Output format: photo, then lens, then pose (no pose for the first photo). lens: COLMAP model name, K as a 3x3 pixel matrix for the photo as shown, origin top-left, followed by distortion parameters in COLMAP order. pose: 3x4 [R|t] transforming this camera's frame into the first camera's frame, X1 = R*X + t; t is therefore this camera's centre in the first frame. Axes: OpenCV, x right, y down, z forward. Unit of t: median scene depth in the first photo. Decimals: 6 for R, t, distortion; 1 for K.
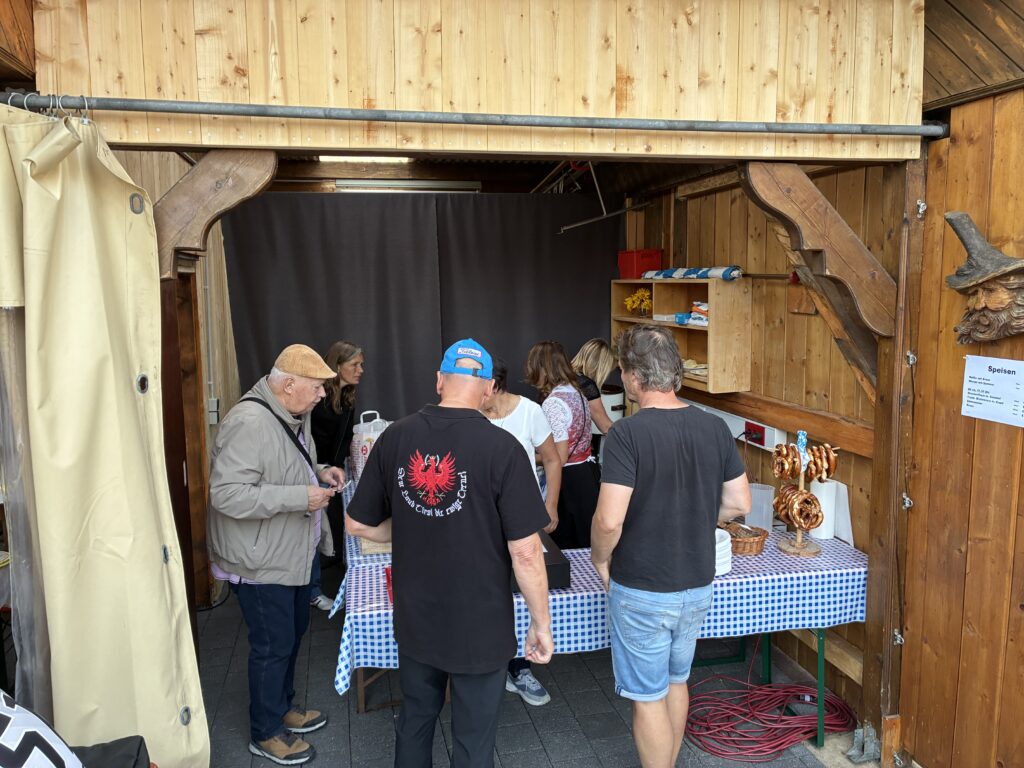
lens RADIAL K [[777.2, 0, 514.1], [0, 777.2, 379.8], [0, 0, 1]] dist [0.048997, -0.055792]
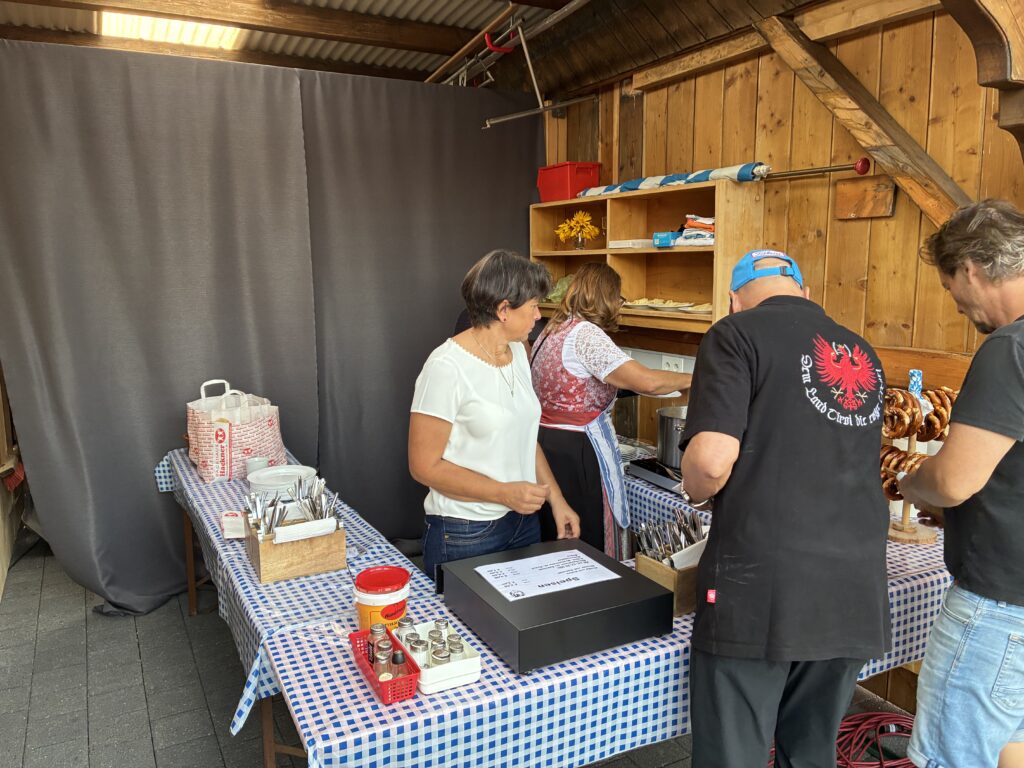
lens RADIAL K [[777.2, 0, 510.8], [0, 777.2, 386.3], [0, 0, 1]] dist [0.048997, -0.055792]
pose [[0.963325, -0.034242, 0.266143, -0.139291], [0.026868, 0.999149, 0.031298, 0.037178], [-0.266988, -0.023000, 0.963425, 0.315279]]
